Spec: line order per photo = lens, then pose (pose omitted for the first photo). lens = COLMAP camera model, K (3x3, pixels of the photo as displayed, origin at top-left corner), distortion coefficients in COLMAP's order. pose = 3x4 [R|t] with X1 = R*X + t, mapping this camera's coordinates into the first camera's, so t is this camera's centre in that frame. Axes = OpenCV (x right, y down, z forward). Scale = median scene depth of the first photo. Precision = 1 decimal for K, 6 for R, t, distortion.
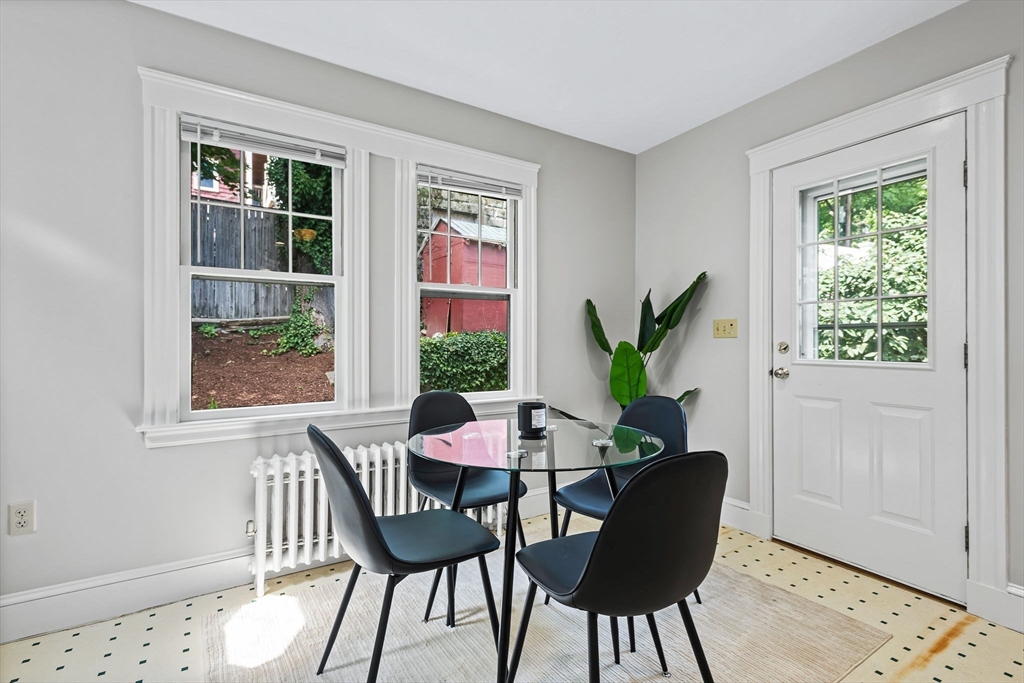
lens RADIAL K [[478.4, 0, 511.4], [0, 478.4, 340.1], [0, 0, 1]] dist [0.011147, -0.003979]
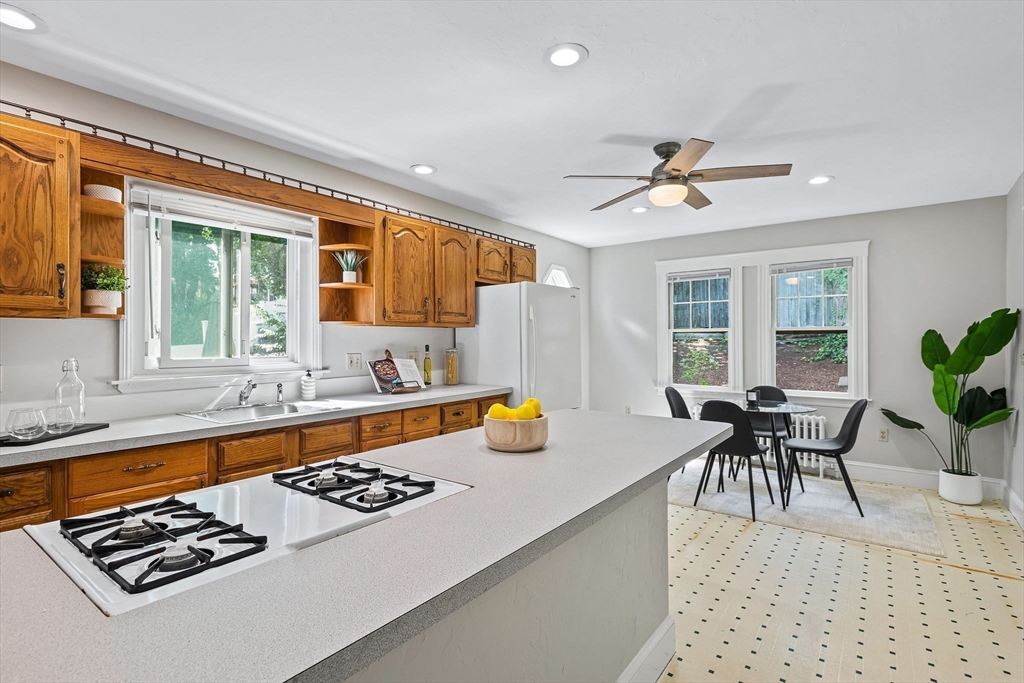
lens RADIAL K [[478.4, 0, 511.9], [0, 478.4, 336.6], [0, 0, 1]] dist [0.011147, -0.003979]
pose [[0.352453, -0.009797, -0.935778, 1.095100], [0.004272, 0.999952, -0.008860, -0.068502], [0.935820, -0.000874, 0.352477, -0.556421]]
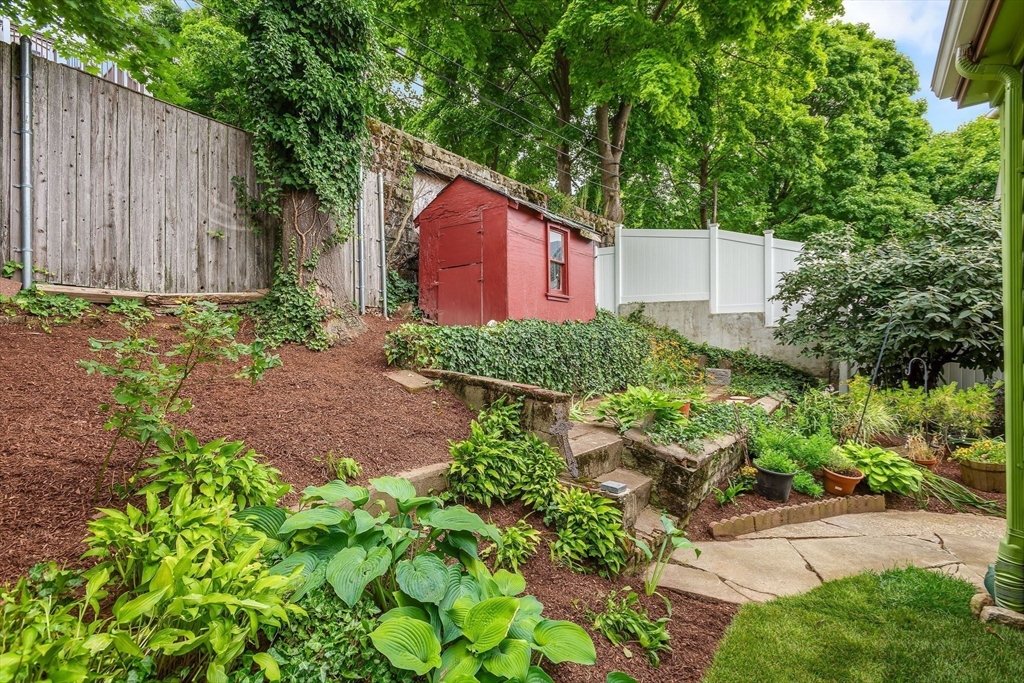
lens RADIAL K [[478.4, 0, 512.6], [0, 478.4, 341.5], [0, 0, 1]] dist [0.011147, -0.003979]
pose [[0.931418, -0.005827, 0.363904, -1.033819], [0.005720, 0.999983, 0.001372, 0.050207], [-0.363906, 0.000803, 0.931435, 0.712432]]
